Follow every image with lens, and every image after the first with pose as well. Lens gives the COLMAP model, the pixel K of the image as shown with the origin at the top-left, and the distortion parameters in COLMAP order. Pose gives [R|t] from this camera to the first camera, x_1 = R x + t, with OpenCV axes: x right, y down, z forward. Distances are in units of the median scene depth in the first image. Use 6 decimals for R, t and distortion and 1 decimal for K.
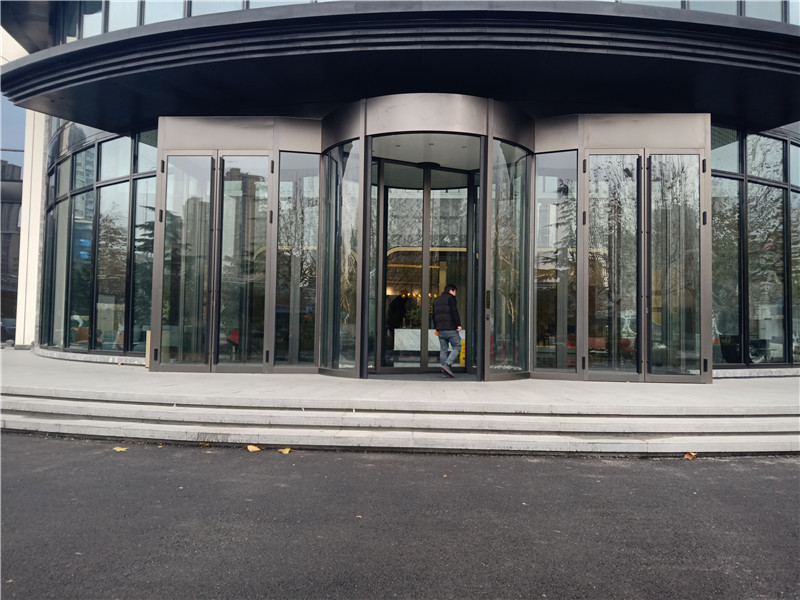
lens RADIAL K [[618.7, 0, 402.7], [0, 618.7, 302.7], [0, 0, 1]] dist [0.026382, -0.015263]
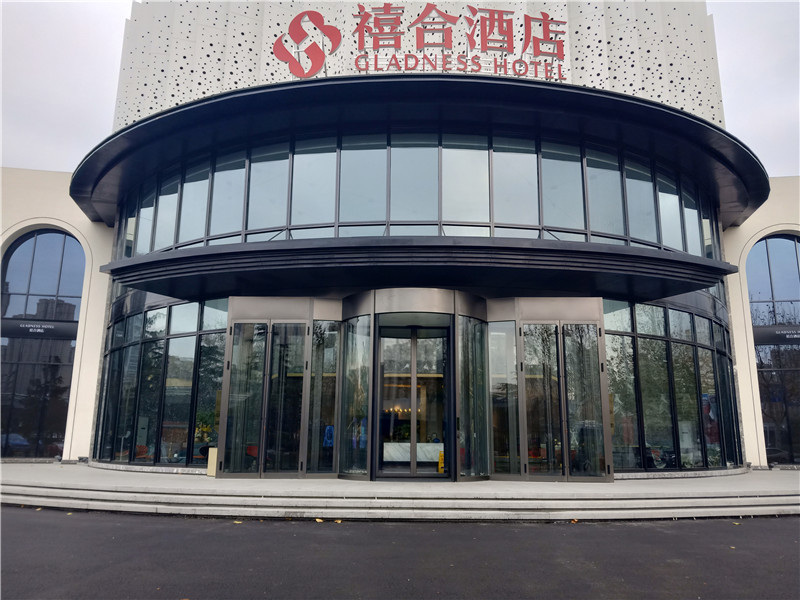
lens RADIAL K [[618.7, 0, 393.1], [0, 618.7, 298.4], [0, 0, 1]] dist [0.026382, -0.015263]
pose [[0.999734, -0.002379, 0.022924, -0.048265], [0.006499, 0.983395, -0.181362, -0.032475], [-0.022112, 0.181463, 0.983149, -0.483499]]
